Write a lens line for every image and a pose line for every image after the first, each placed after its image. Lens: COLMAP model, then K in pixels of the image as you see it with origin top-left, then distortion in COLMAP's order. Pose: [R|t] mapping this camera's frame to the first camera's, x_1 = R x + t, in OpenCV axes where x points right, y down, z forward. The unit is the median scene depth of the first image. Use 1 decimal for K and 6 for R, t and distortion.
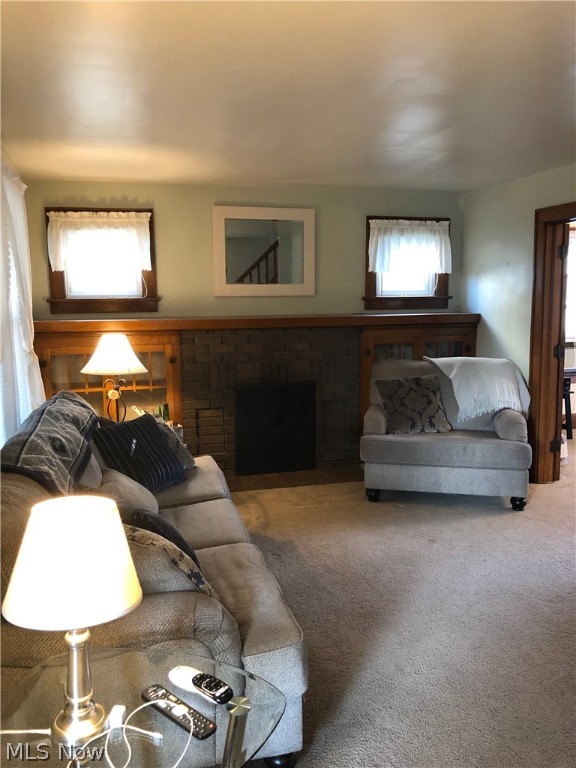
lens RADIAL K [[628.7, 0, 288.0], [0, 628.7, 384.0], [0, 0, 1]] dist [0.011953, -0.003541]
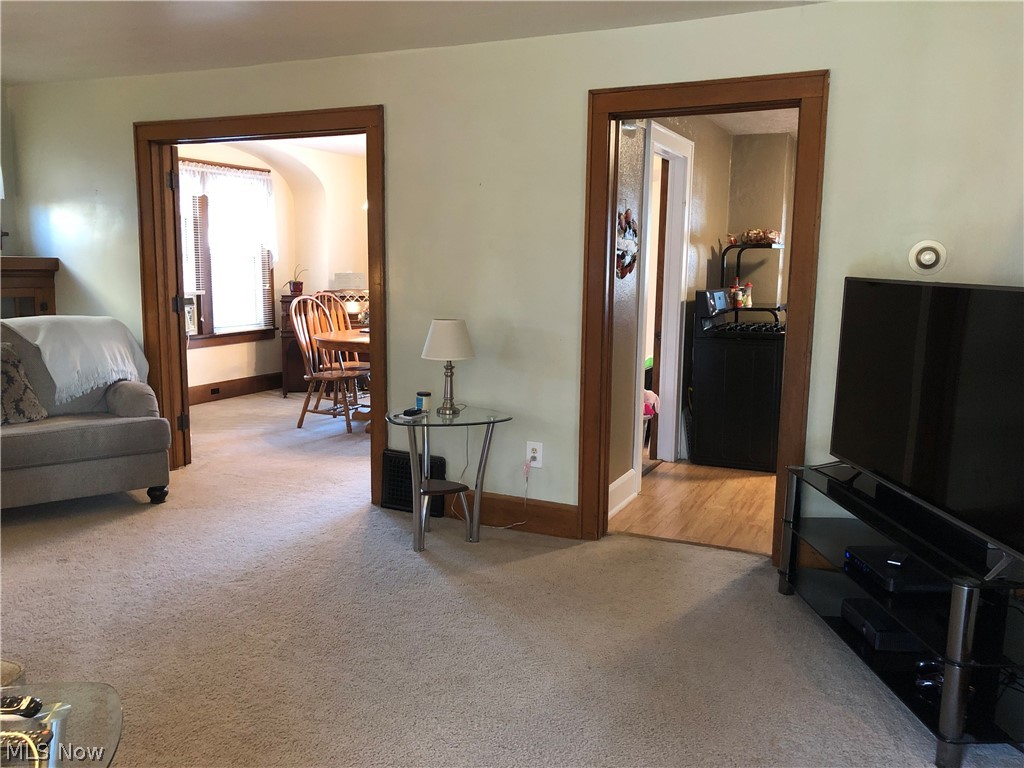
lens RADIAL K [[838.3, 0, 512.0], [0, 838.3, 384.0], [0, 0, 1]] dist [0.011953, -0.003541]
pose [[0.642330, -0.091621, 0.760932, -0.121412], [0.081767, 0.995355, 0.050824, 0.029548], [-0.762054, 0.029574, 0.646838, -0.022454]]
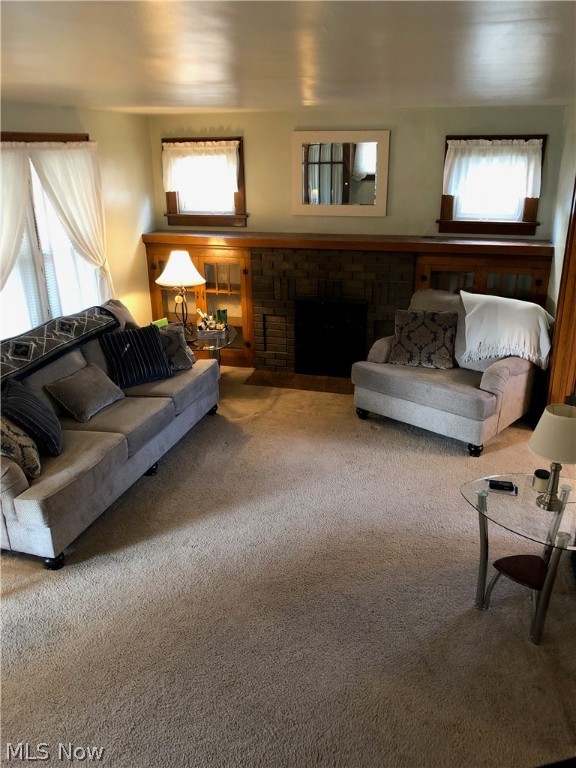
lens RADIAL K [[631.4, 0, 288.0], [0, 631.4, 384.0], [0, 0, 1]] dist [0.023327, -0.005515]
pose [[0.866389, 0.180023, -0.465792, 0.493079], [-0.071608, 0.967907, 0.240890, -0.127917], [0.494210, -0.175350, 0.851475, -0.027651]]
